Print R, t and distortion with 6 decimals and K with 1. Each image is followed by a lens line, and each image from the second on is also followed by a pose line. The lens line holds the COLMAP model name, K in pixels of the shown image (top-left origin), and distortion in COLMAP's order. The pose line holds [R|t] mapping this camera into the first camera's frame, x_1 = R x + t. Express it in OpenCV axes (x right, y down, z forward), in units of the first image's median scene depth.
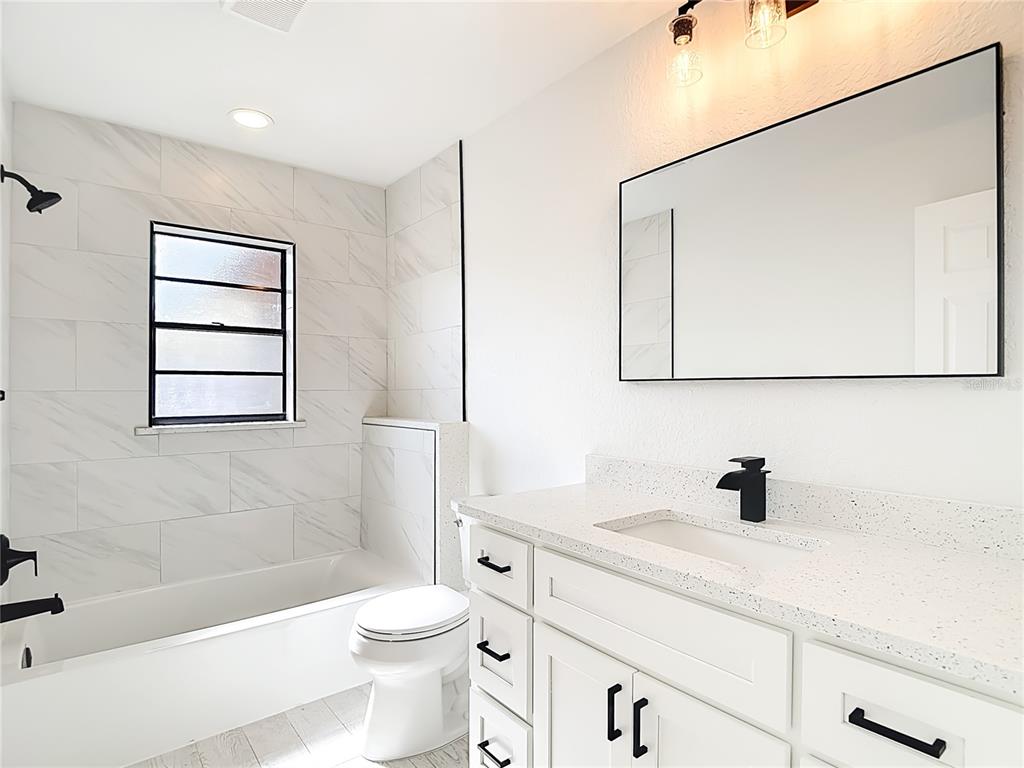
lens RADIAL K [[545.8, 0, 506.4], [0, 545.8, 391.9], [0, 0, 1]] dist [-0.000803, -0.001554]
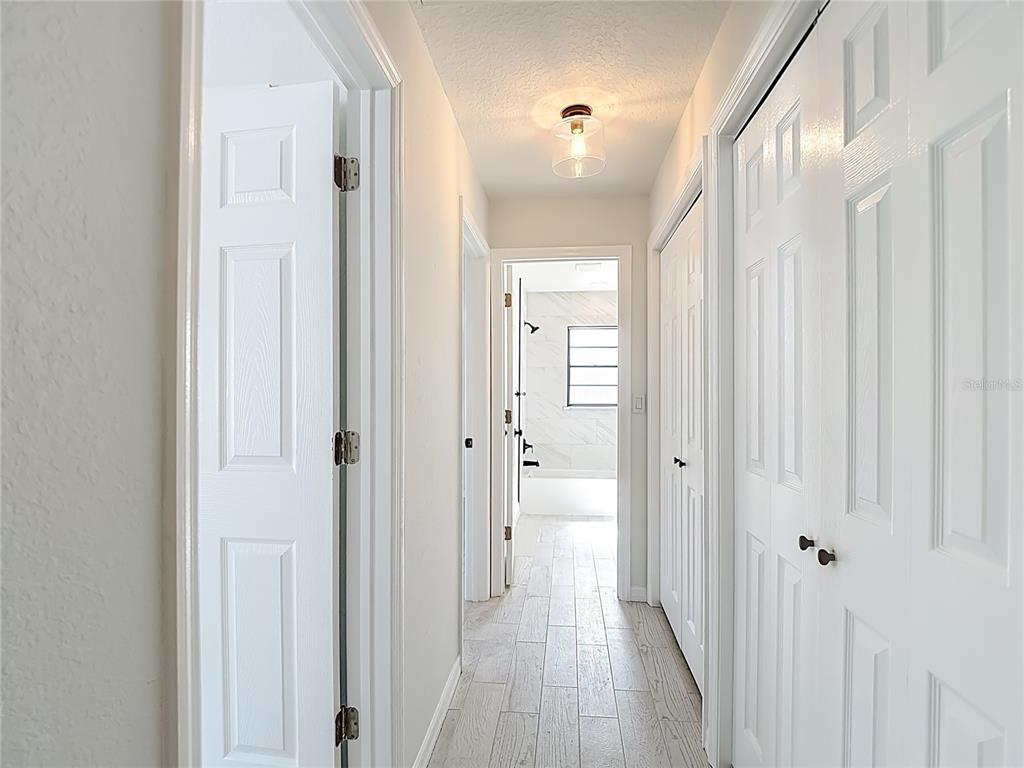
lens RADIAL K [[545.8, 0, 510.6], [0, 545.8, 389.1], [0, 0, 1]] dist [-0.000803, -0.001554]
pose [[0.713506, -0.000892, -0.700649, 0.947500], [-0.006219, 0.999952, -0.007606, 0.002126], [0.700622, 0.009784, 0.713466, -1.009818]]
